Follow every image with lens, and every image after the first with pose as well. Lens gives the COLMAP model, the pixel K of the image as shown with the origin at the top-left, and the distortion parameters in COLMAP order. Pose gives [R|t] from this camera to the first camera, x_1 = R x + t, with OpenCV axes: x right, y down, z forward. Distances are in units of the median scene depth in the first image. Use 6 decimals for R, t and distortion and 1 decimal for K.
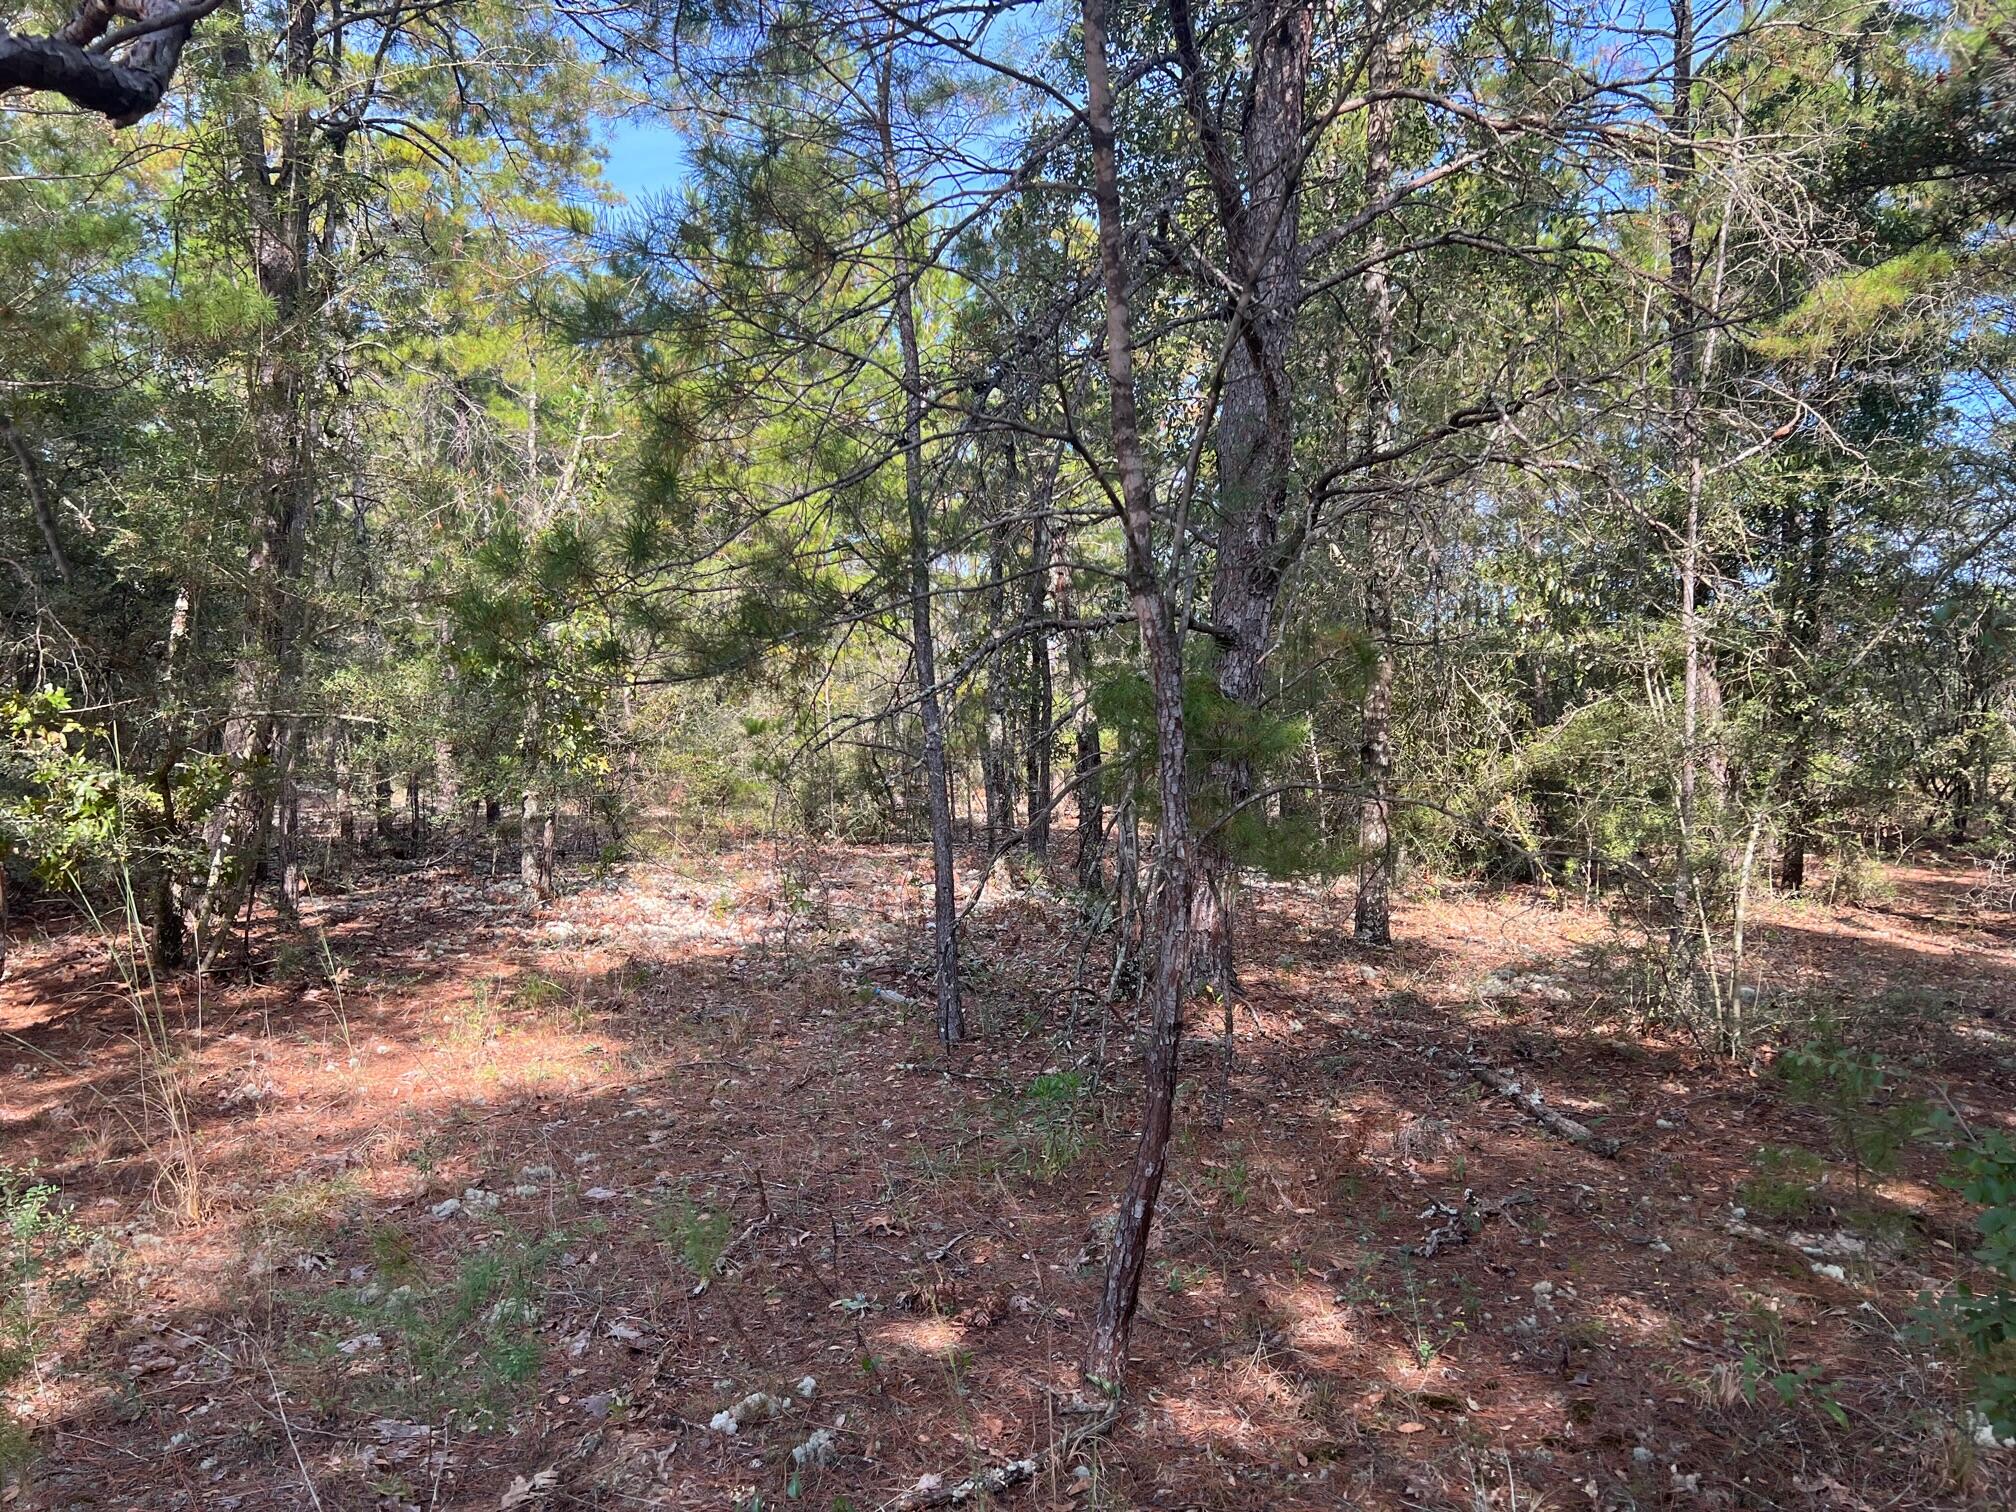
lens RADIAL K [[1512.2, 0, 1002.6], [0, 1512.2, 774.1], [0, 0, 1]] dist [0.039272, -0.006046]
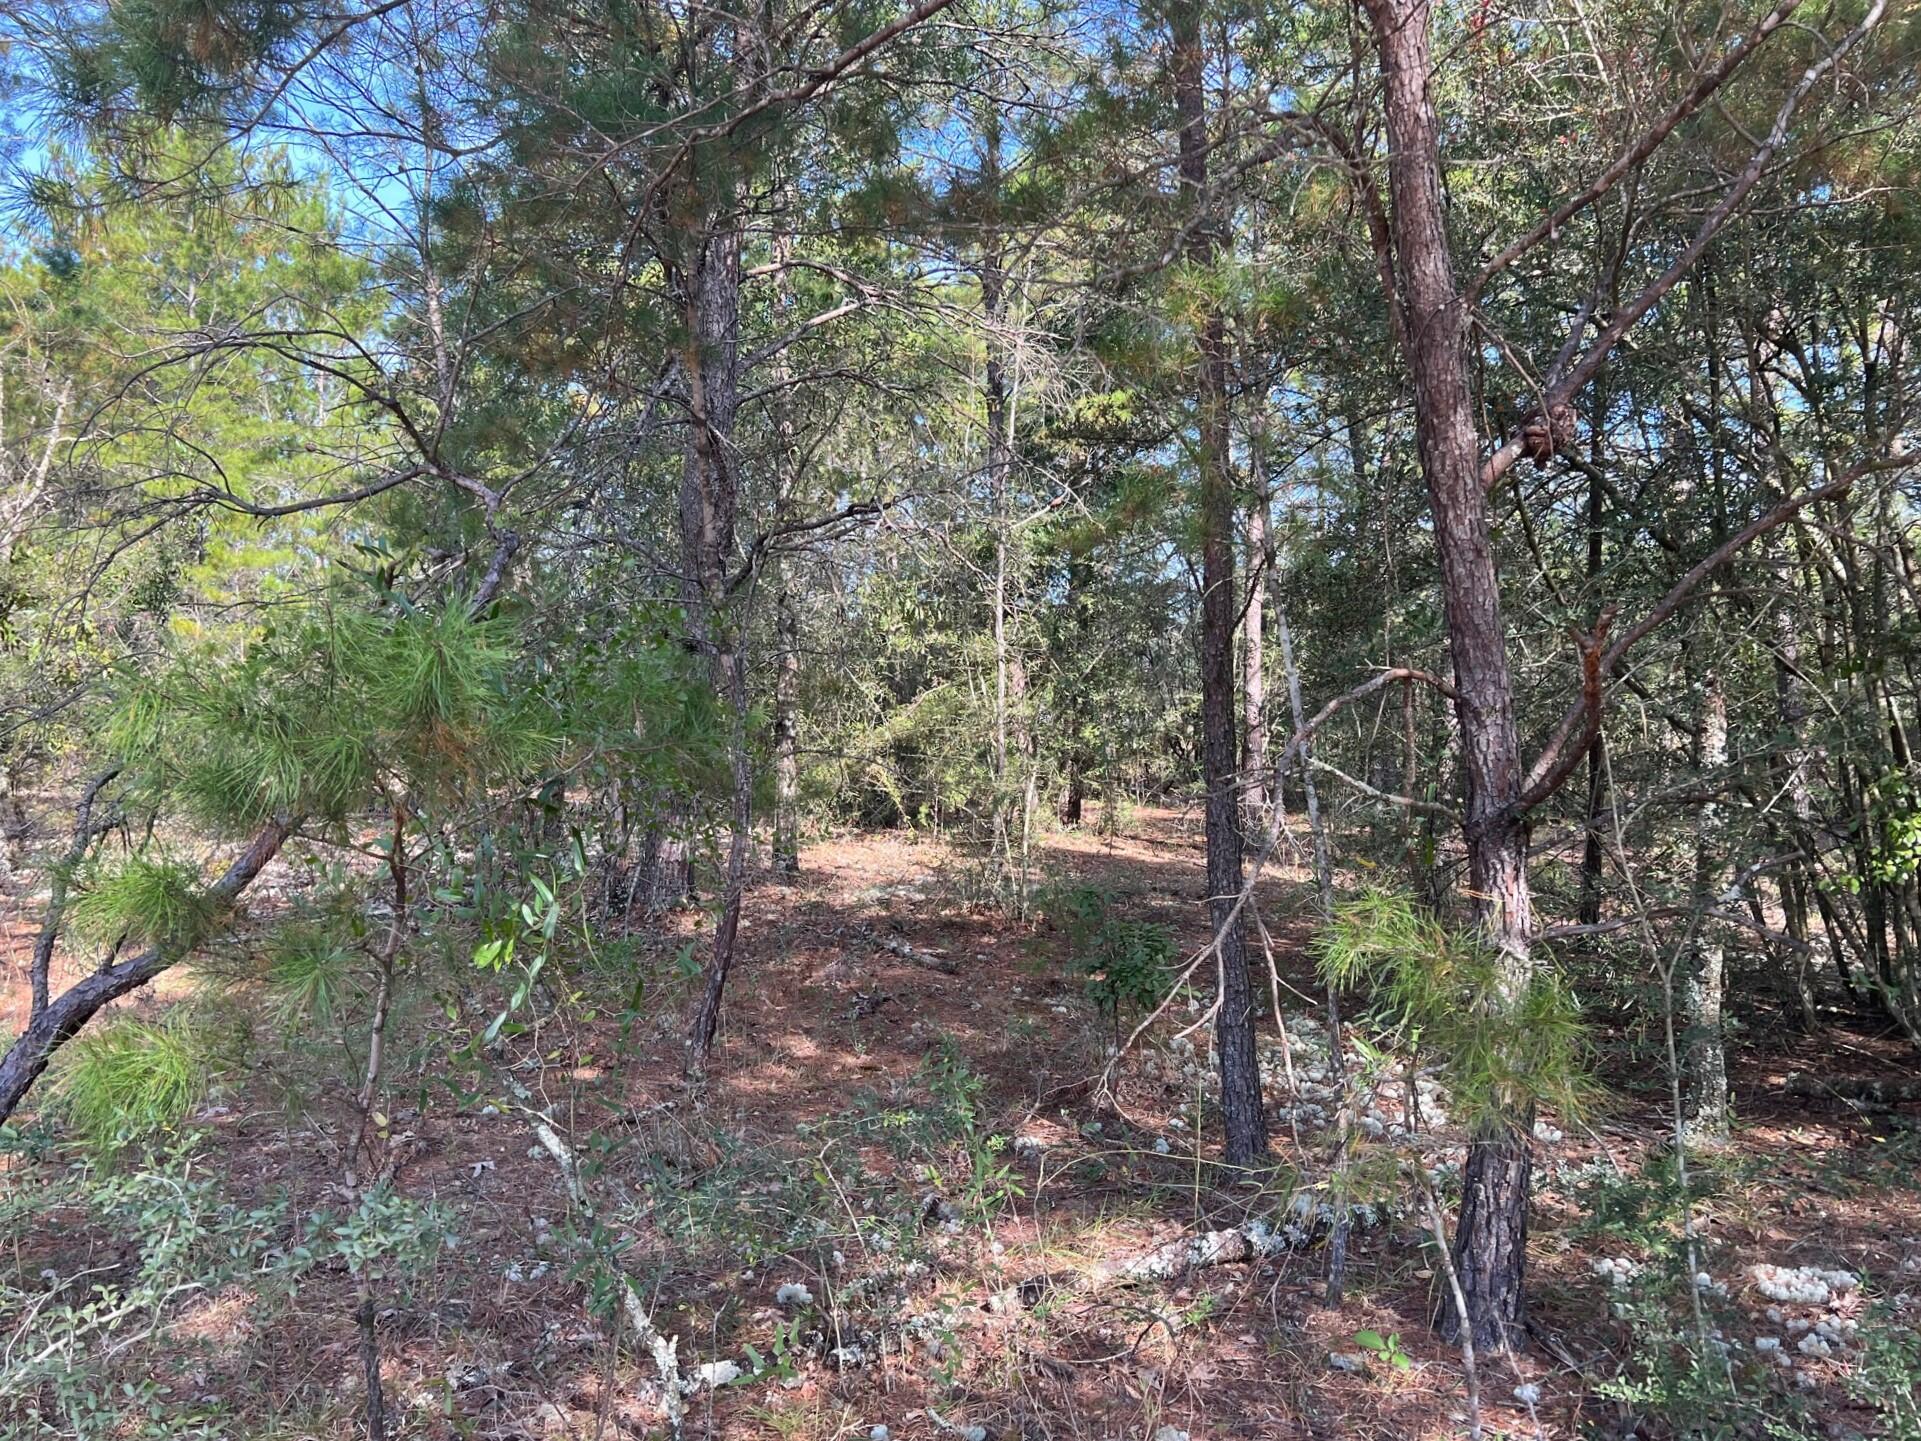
lens RADIAL K [[1441.0, 0, 959.5], [0, 1441.0, 724.4], [0, 0, 1]] dist [0.039272, -0.006046]
pose [[0.926424, -0.007107, 0.376414, -0.086585], [0.012149, 0.999865, -0.011021, -0.000682], [-0.376285, 0.014783, 0.926386, -0.220242]]
